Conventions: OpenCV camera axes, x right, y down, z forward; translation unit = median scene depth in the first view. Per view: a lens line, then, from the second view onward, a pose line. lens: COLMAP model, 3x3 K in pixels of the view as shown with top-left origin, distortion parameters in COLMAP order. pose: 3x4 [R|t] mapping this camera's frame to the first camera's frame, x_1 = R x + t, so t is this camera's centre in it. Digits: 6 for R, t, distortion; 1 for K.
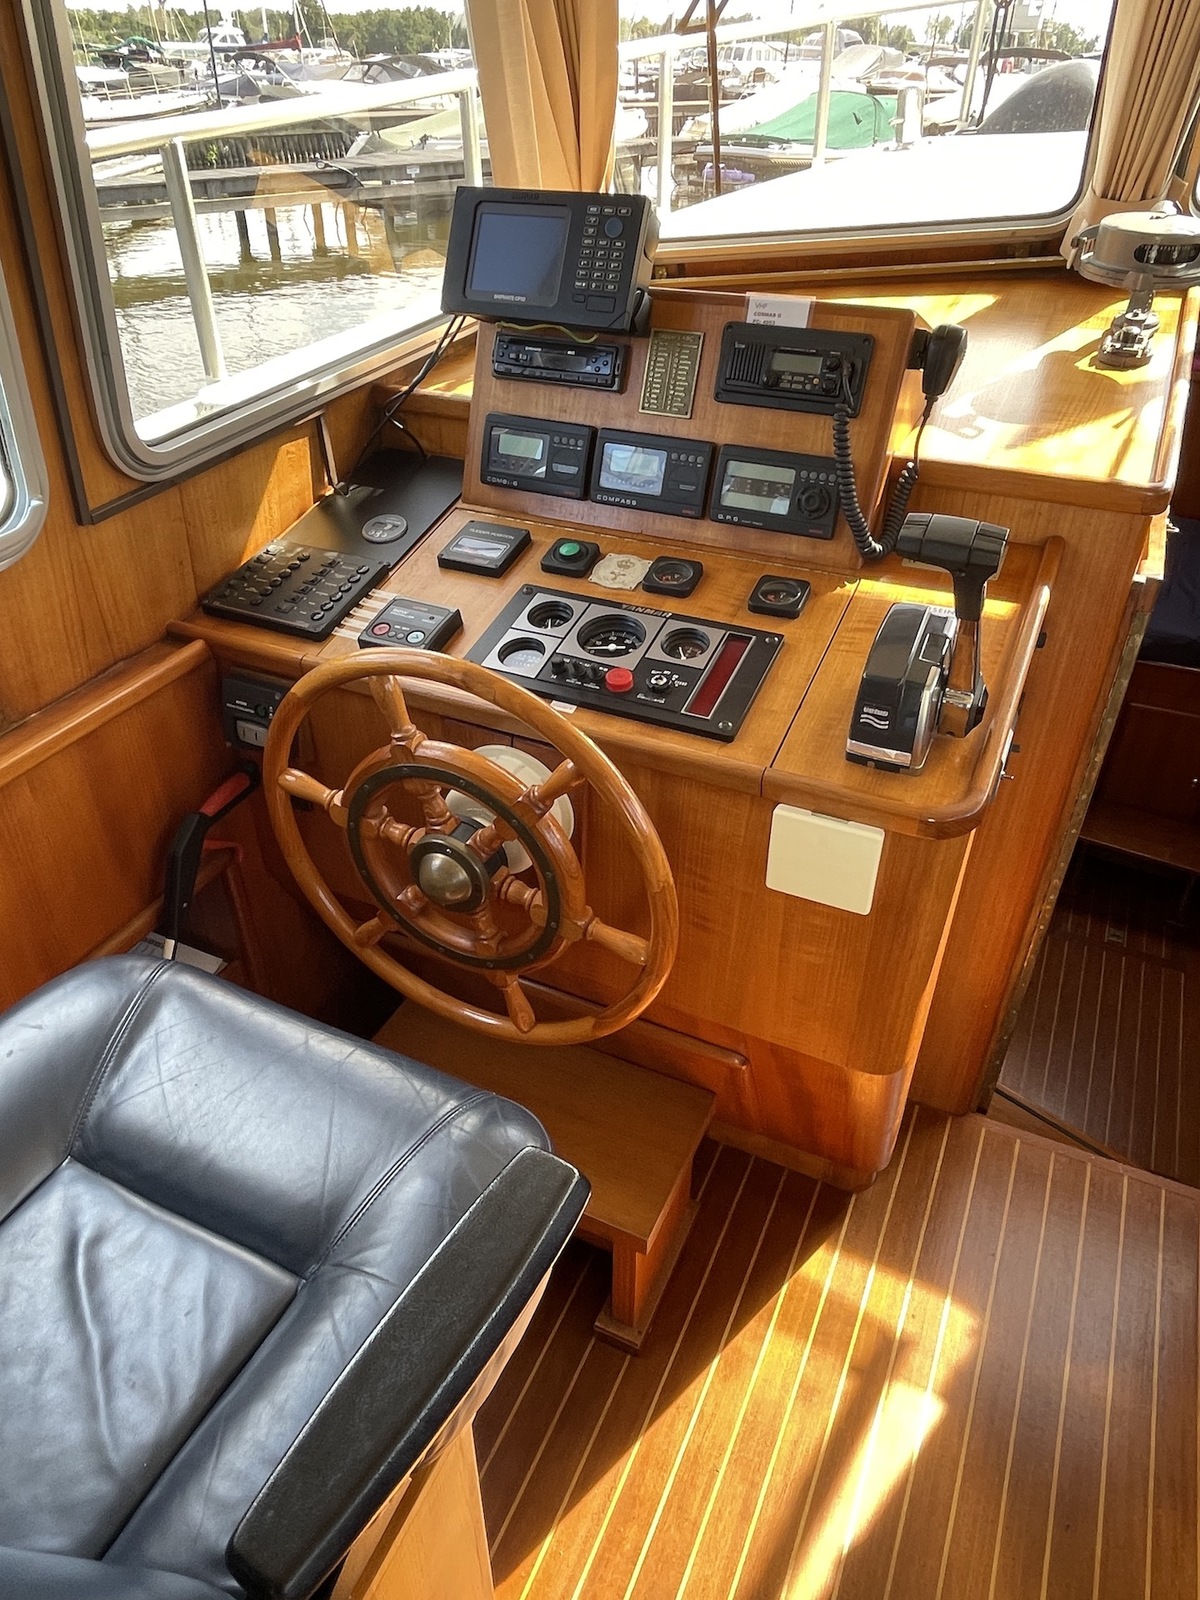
lens RADIAL K [[1024.8, 0, 594.4], [0, 1024.8, 798.3], [0, 0, 1]] dist [-0.001958, -0.012043]
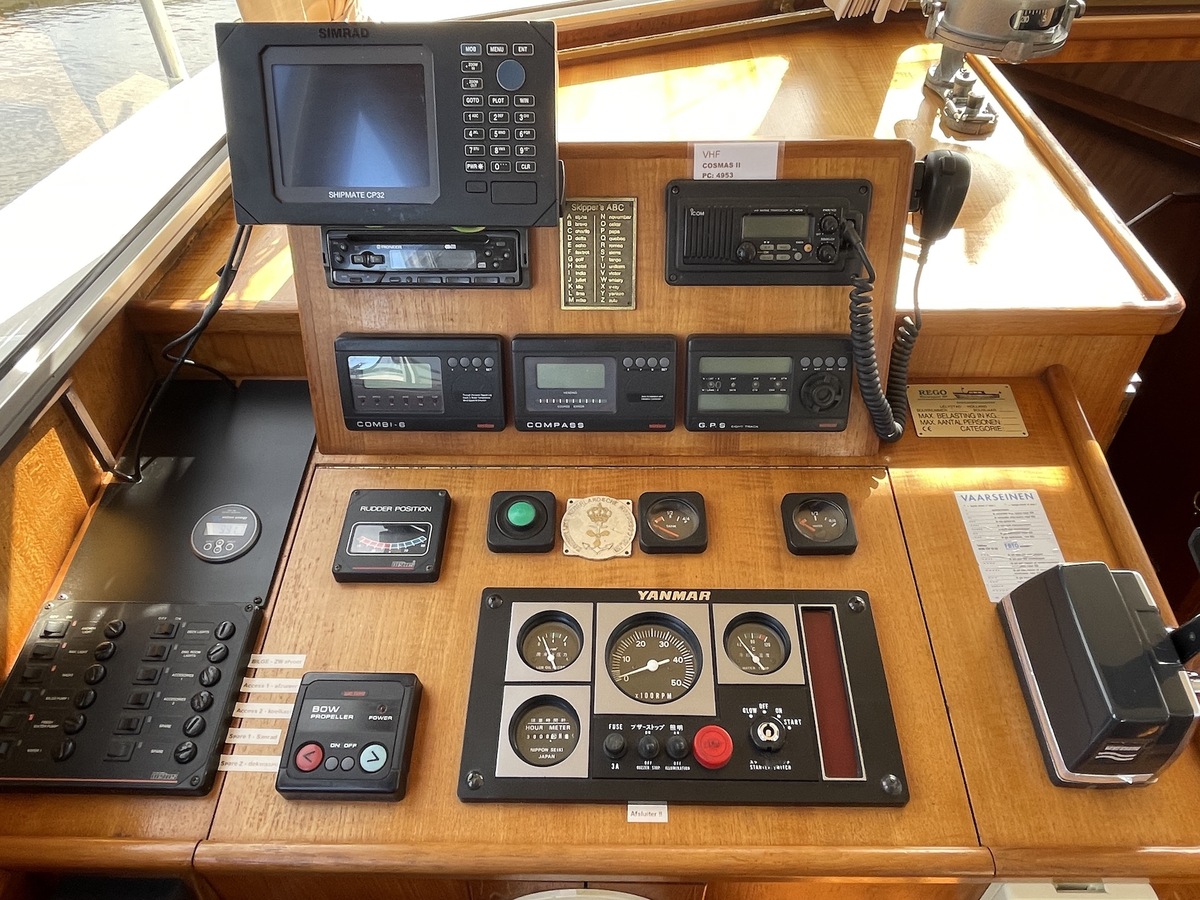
lens RADIAL K [[768.6, 0, 601.2], [0, 768.6, 455.2], [0, 0, 1]] dist [-0.001958, -0.012043]
pose [[0.906775, -0.275803, 0.318891, -0.141375], [0.249401, 0.960719, 0.121730, -0.349697], [-0.339938, -0.030850, 0.939942, 0.485768]]
